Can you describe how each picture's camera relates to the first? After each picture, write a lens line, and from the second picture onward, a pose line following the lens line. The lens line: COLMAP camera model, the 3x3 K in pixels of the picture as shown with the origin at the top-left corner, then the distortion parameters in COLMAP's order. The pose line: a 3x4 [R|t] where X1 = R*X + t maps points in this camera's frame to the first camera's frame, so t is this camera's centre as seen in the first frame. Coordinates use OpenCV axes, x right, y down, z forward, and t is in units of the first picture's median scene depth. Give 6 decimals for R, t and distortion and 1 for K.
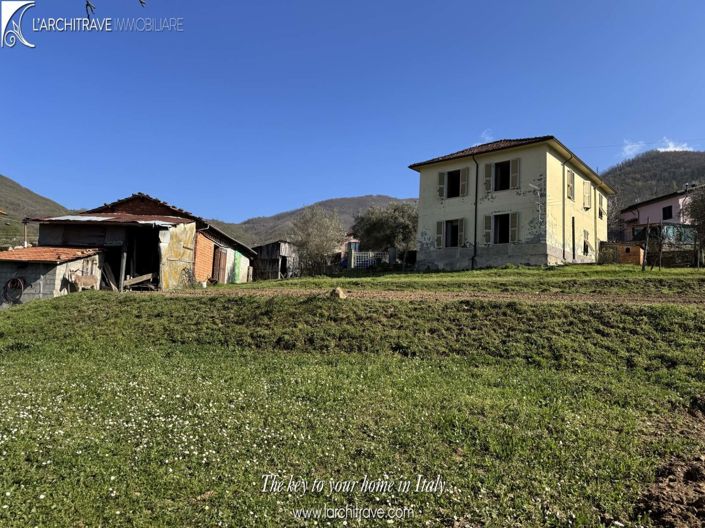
lens RADIAL K [[497.0, 0, 352.5], [0, 497.0, 264.0], [0, 0, 1]] dist [0.074868, -0.007926]
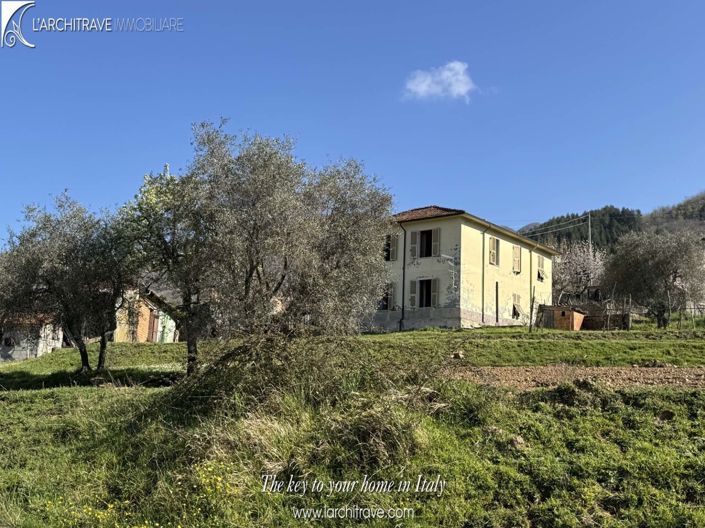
lens RADIAL K [[857.4, 0, 352.5], [0, 857.4, 264.0], [0, 0, 1]] dist [0.097346, 0.055123]
pose [[0.998566, 0.003352, 0.053438, 0.045925], [0.001295, 0.996235, -0.086686, 0.025166], [-0.053527, 0.086631, 0.994801, -0.802944]]
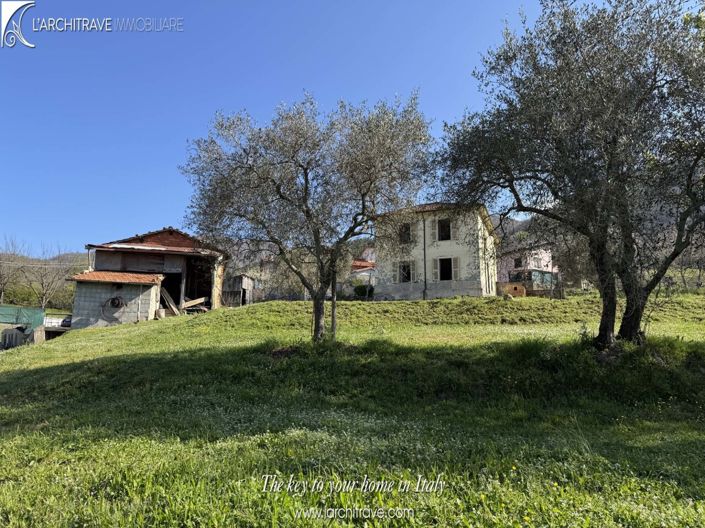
lens RADIAL K [[497.0, 0, 352.5], [0, 497.0, 264.0], [0, 0, 1]] dist [0.074868, -0.007926]
pose [[0.942735, 0.035091, 0.331692, -0.369686], [-0.005691, 0.995998, -0.089196, 0.034674], [-0.333494, 0.082200, 0.939162, -0.155913]]
